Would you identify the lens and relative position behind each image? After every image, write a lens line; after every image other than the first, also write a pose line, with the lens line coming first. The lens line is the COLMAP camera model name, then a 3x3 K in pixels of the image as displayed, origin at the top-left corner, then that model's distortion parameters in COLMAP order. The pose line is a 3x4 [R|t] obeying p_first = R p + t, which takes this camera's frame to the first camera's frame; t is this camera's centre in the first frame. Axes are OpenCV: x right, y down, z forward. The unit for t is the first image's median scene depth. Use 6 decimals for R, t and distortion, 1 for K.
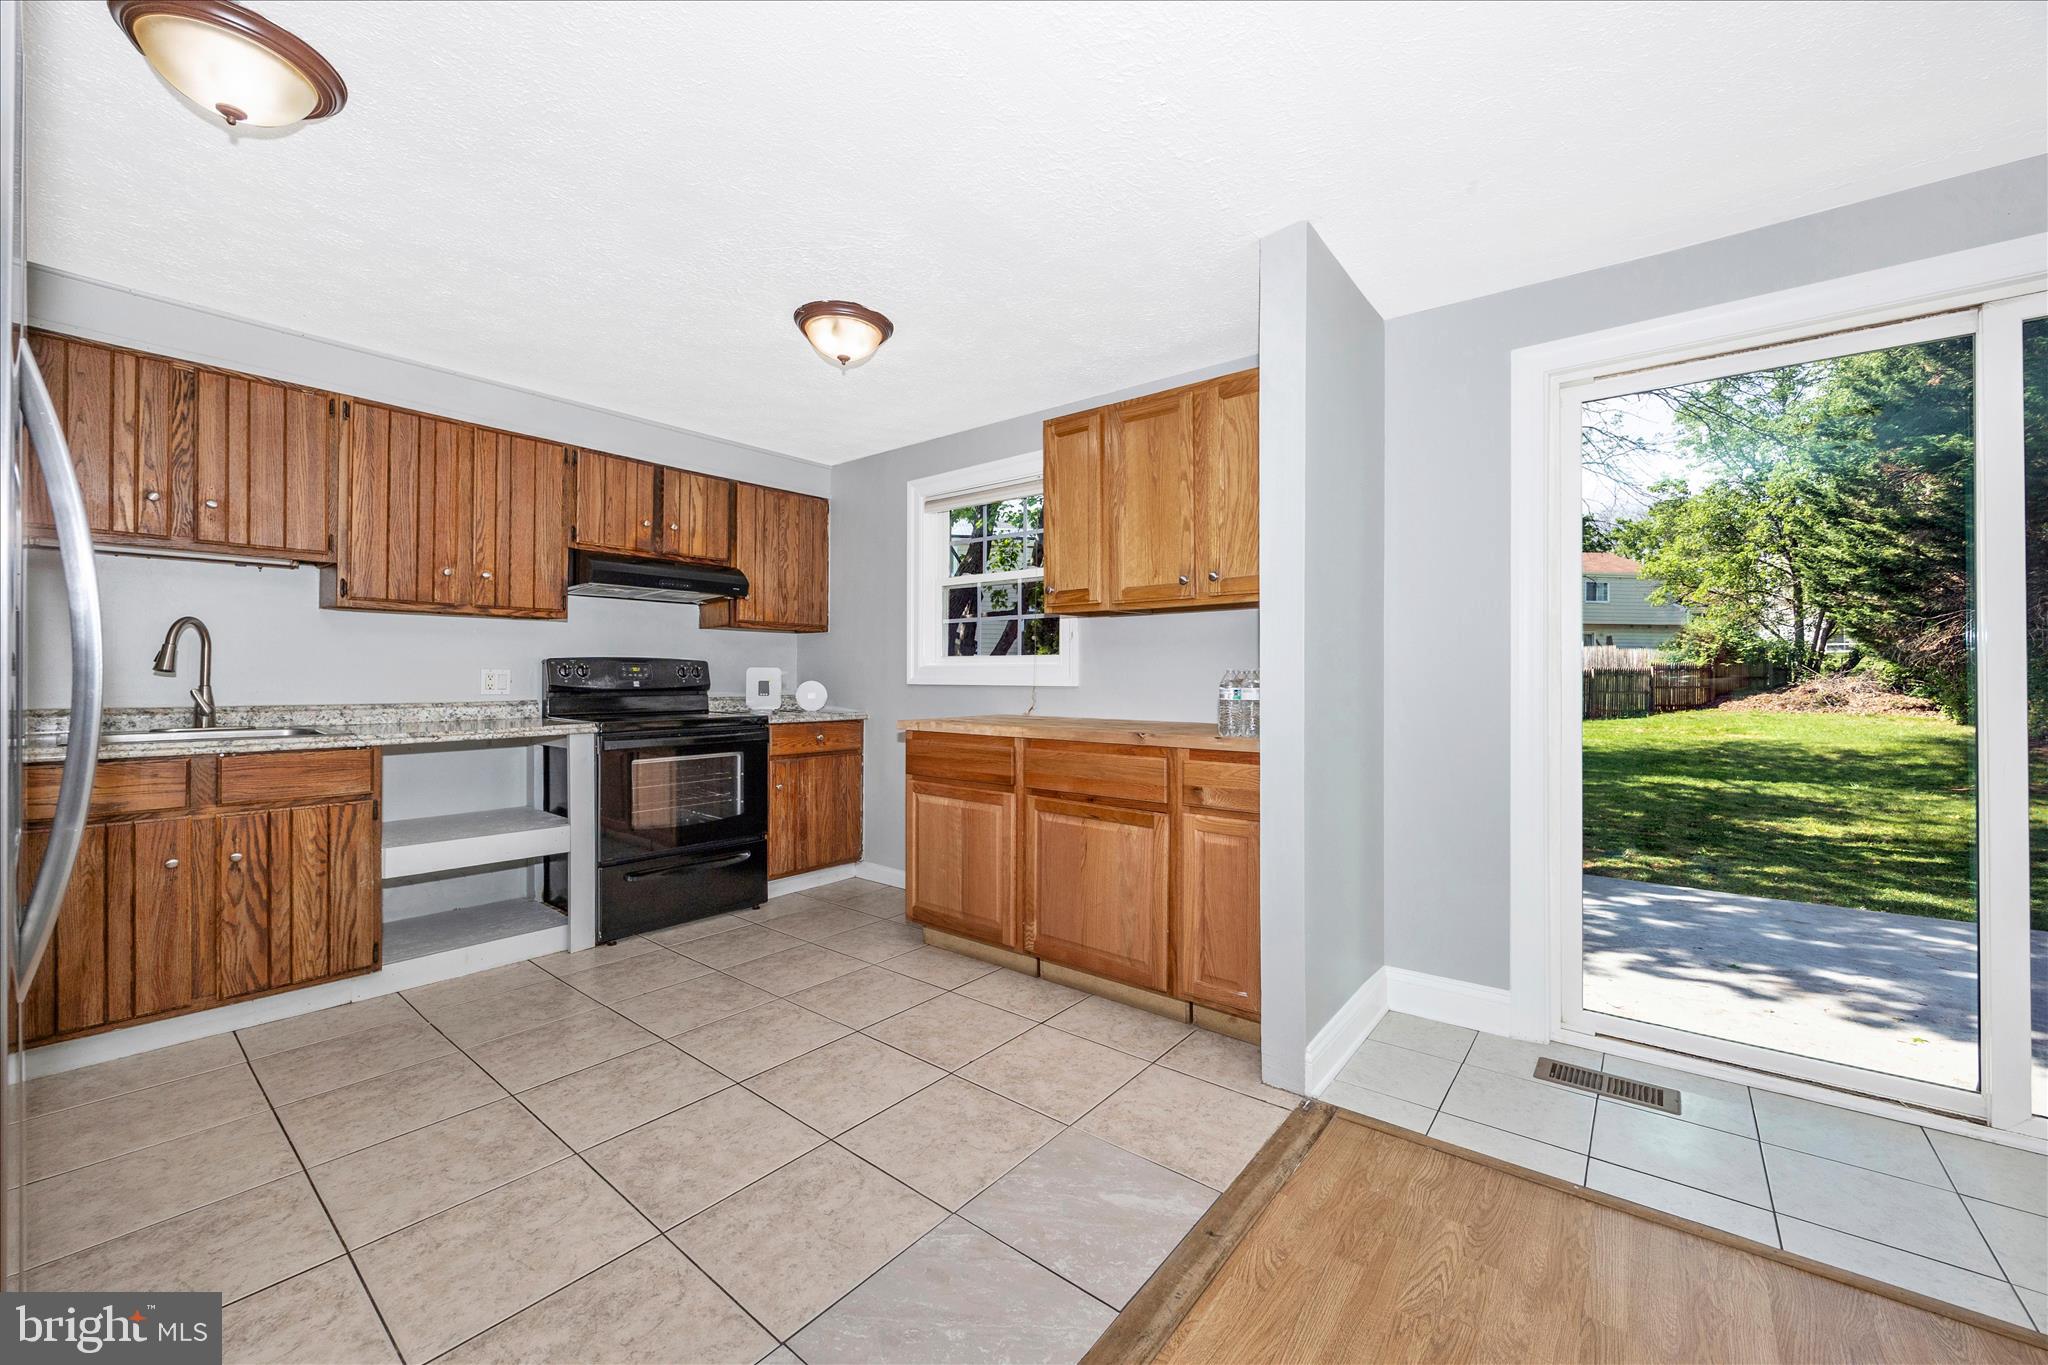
lens RADIAL K [[798.4, 0, 1034.0], [0, 798.4, 669.7], [0, 0, 1]] dist [-0.000600, -0.000231]
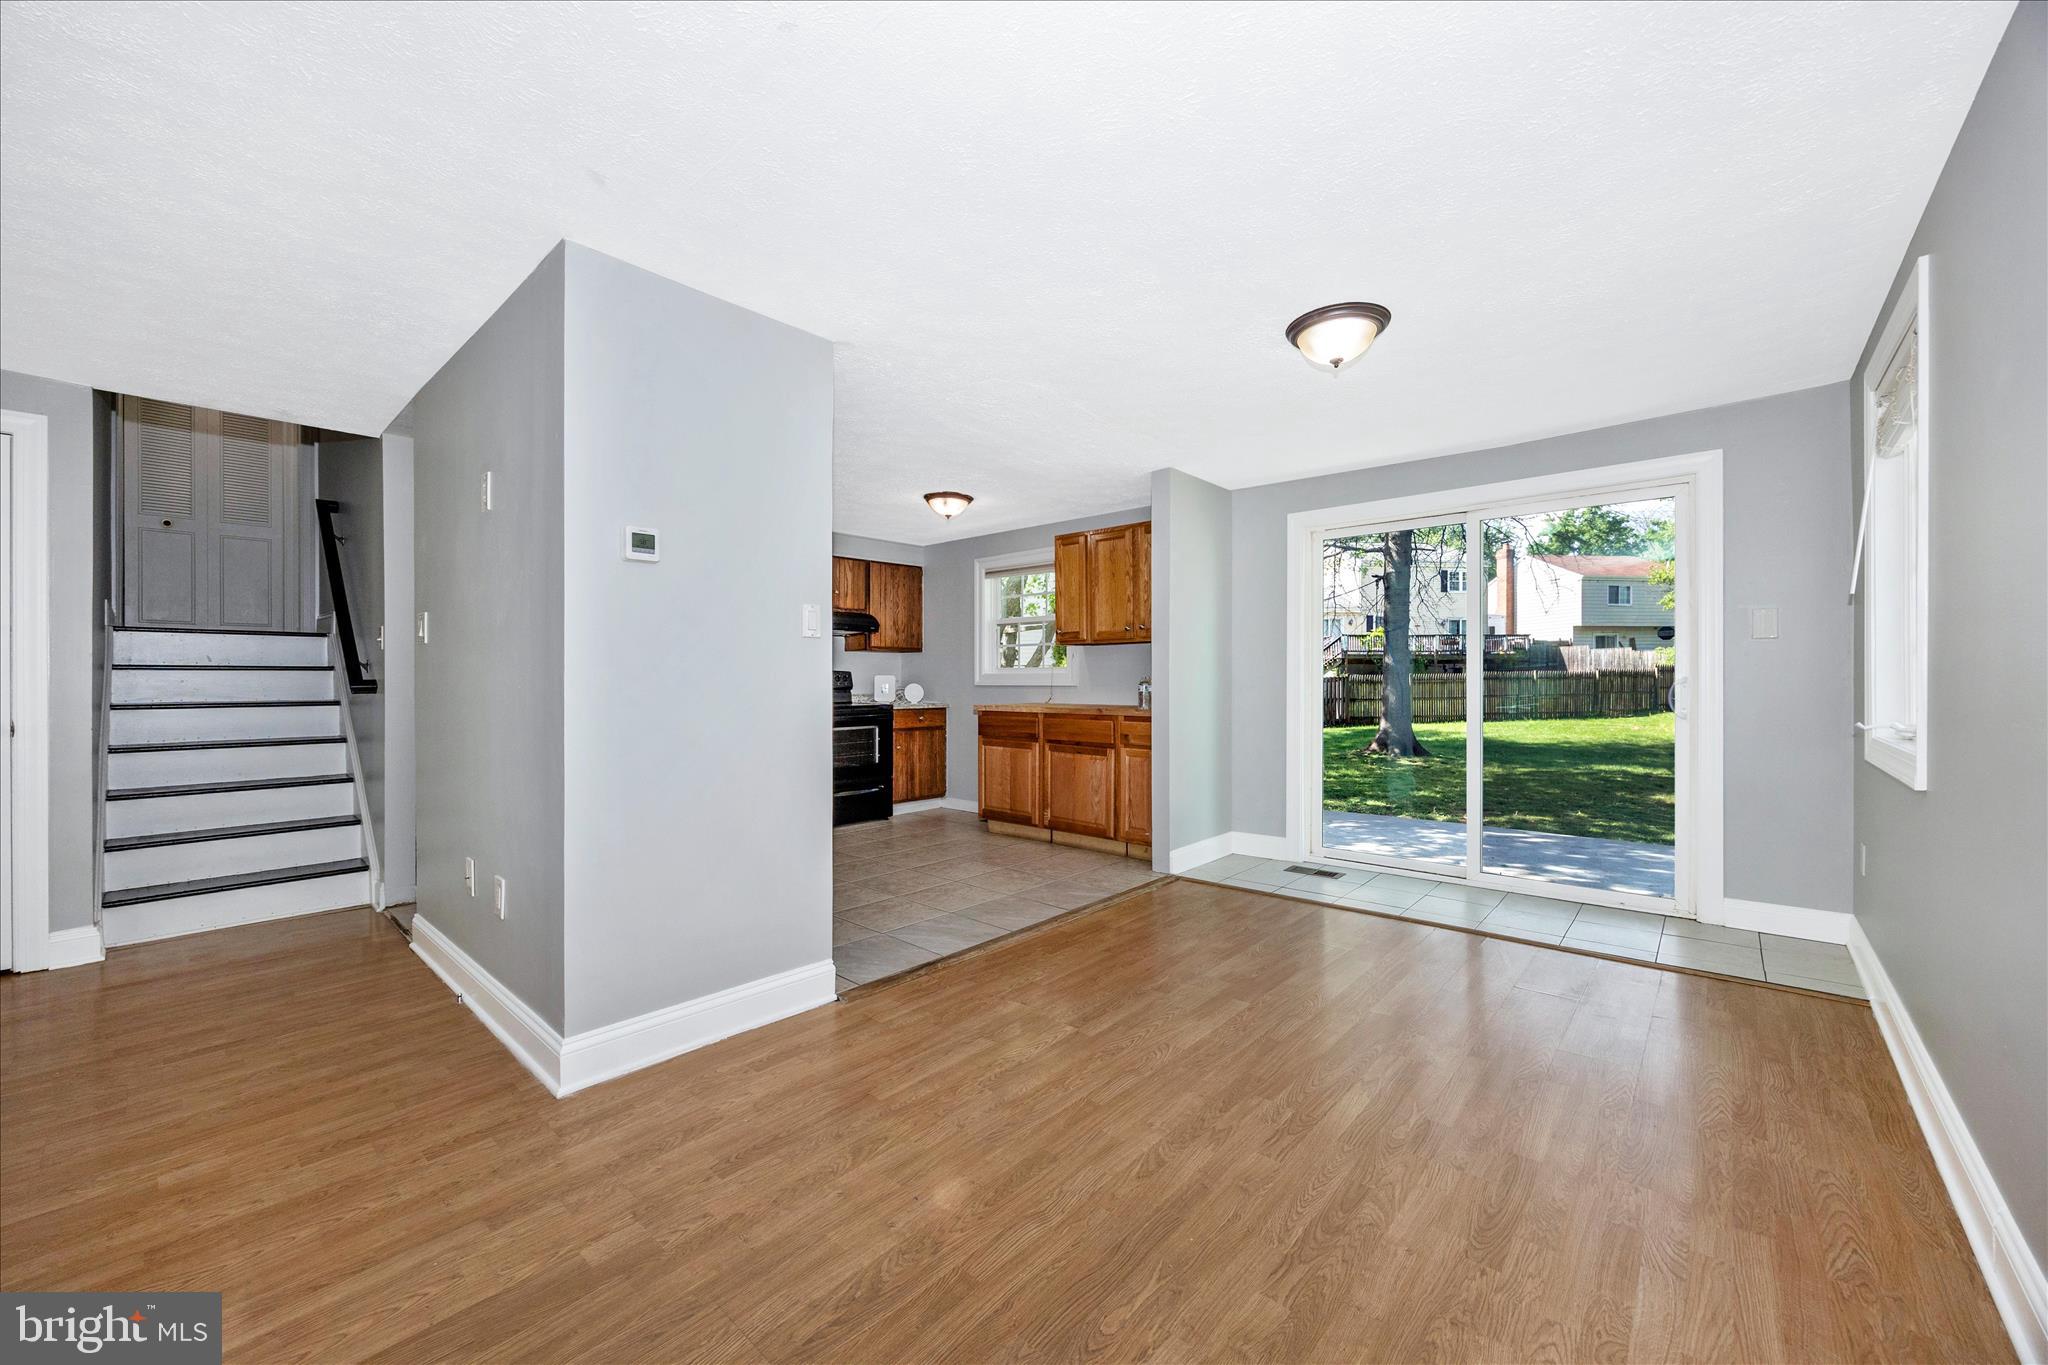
lens RADIAL K [[798.4, 0, 1032.9], [0, 798.4, 681.2], [0, 0, 1]] dist [-0.000600, -0.000231]
pose [[0.998642, -0.003664, -0.051965, 0.056234], [0.004205, 0.999938, 0.010313, -0.008288], [0.051924, -0.010517, 0.998596, -0.802682]]
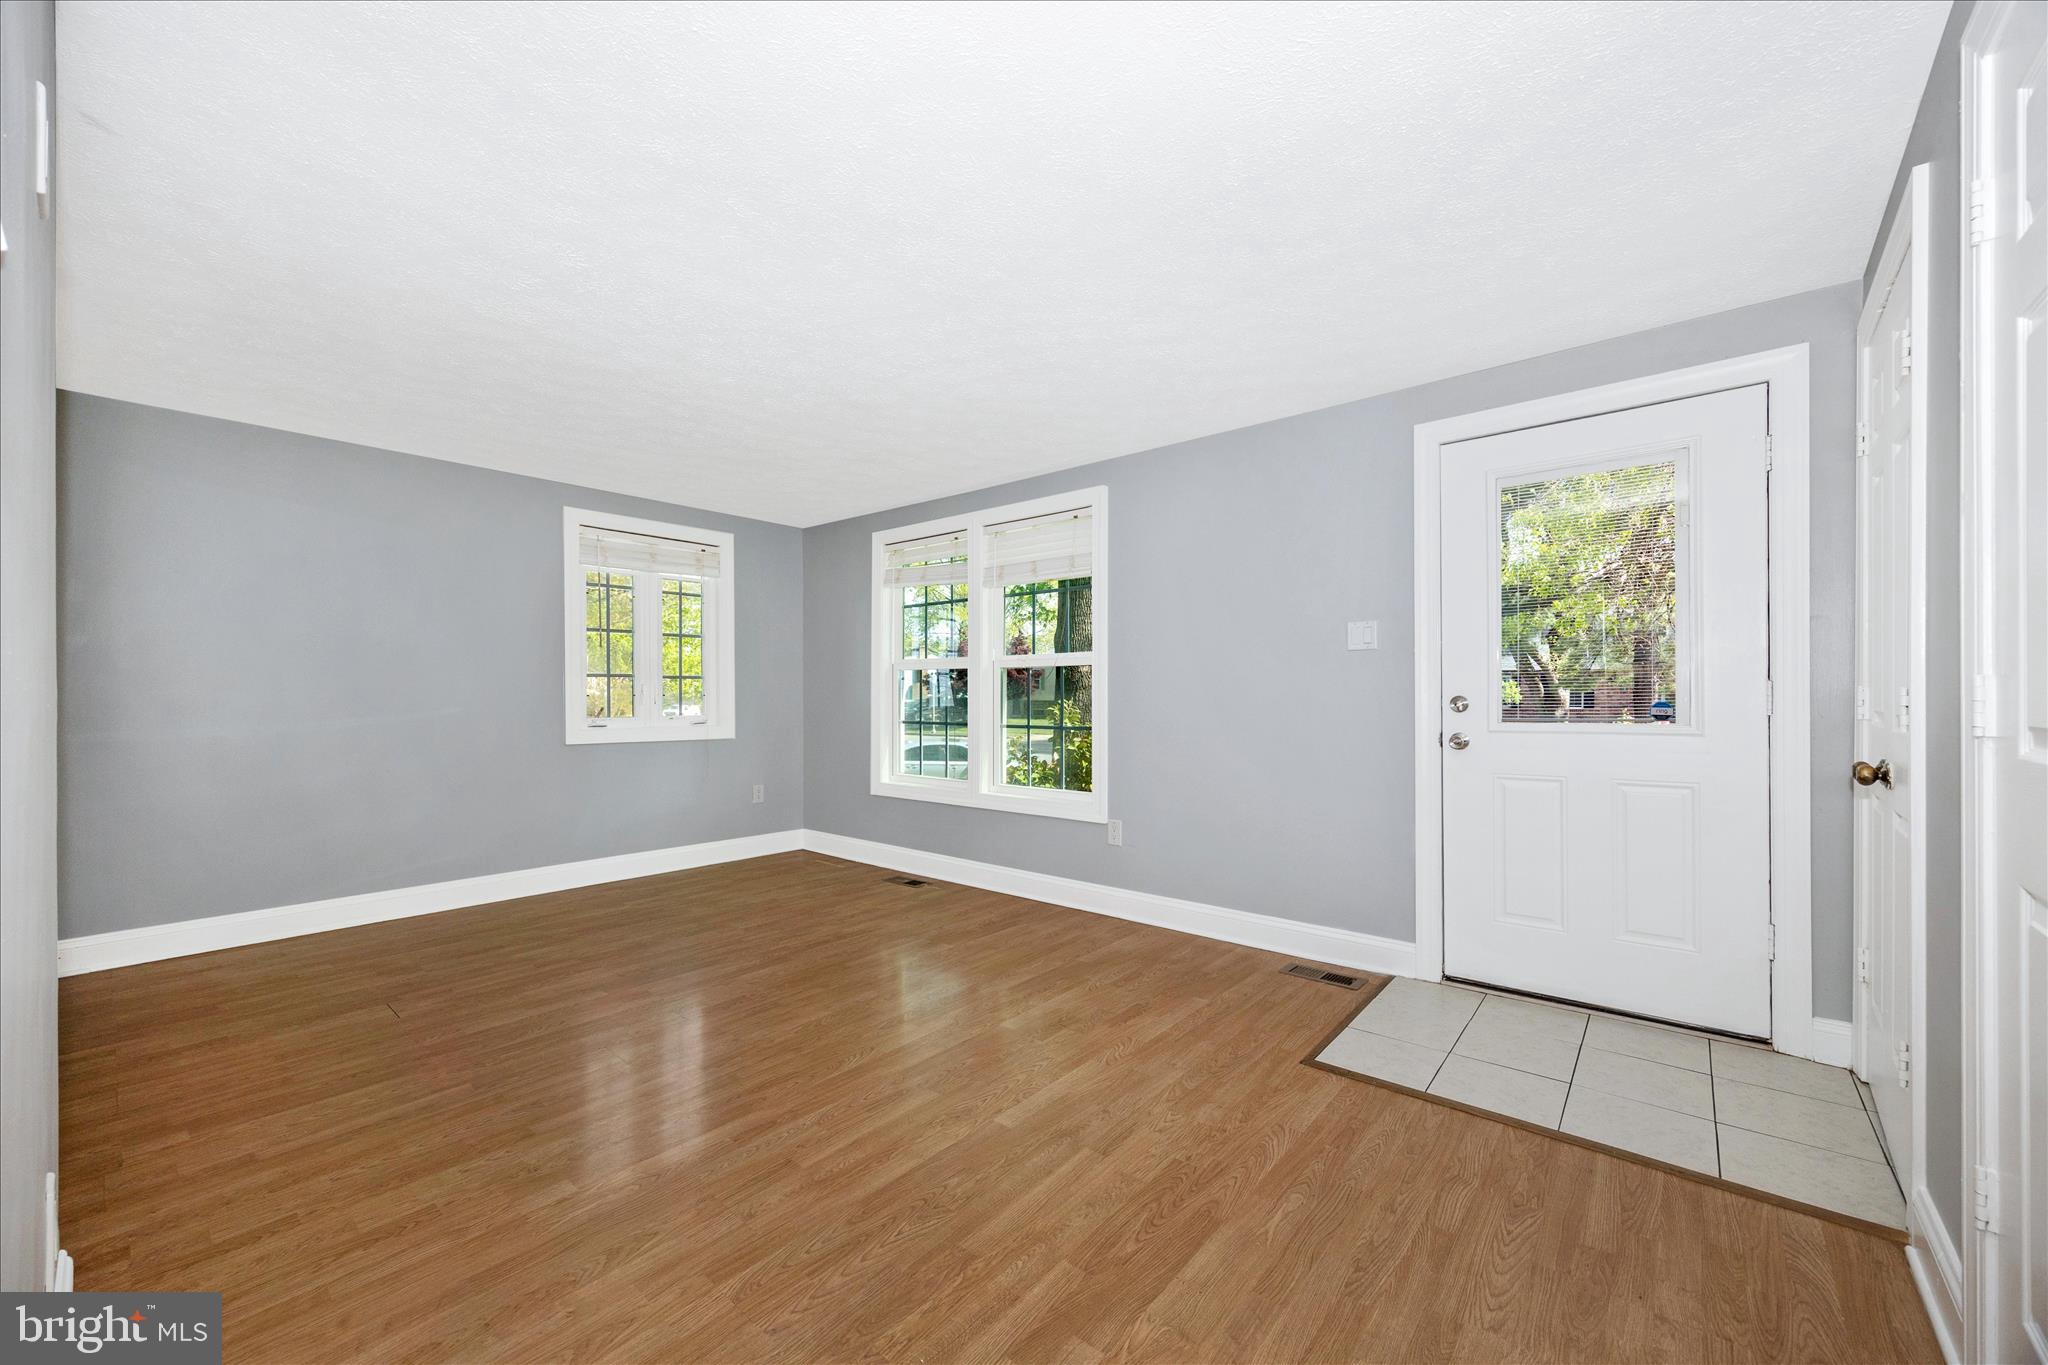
lens RADIAL K [[798.4, 0, 1028.0], [0, 798.4, 686.6], [0, 0, 1]] dist [-0.000600, -0.000231]
pose [[-0.999653, 0.008969, 0.024749, -0.930405], [0.008684, 0.999895, -0.011605, 0.001094], [-0.024850, -0.011386, -0.999626, 0.286643]]
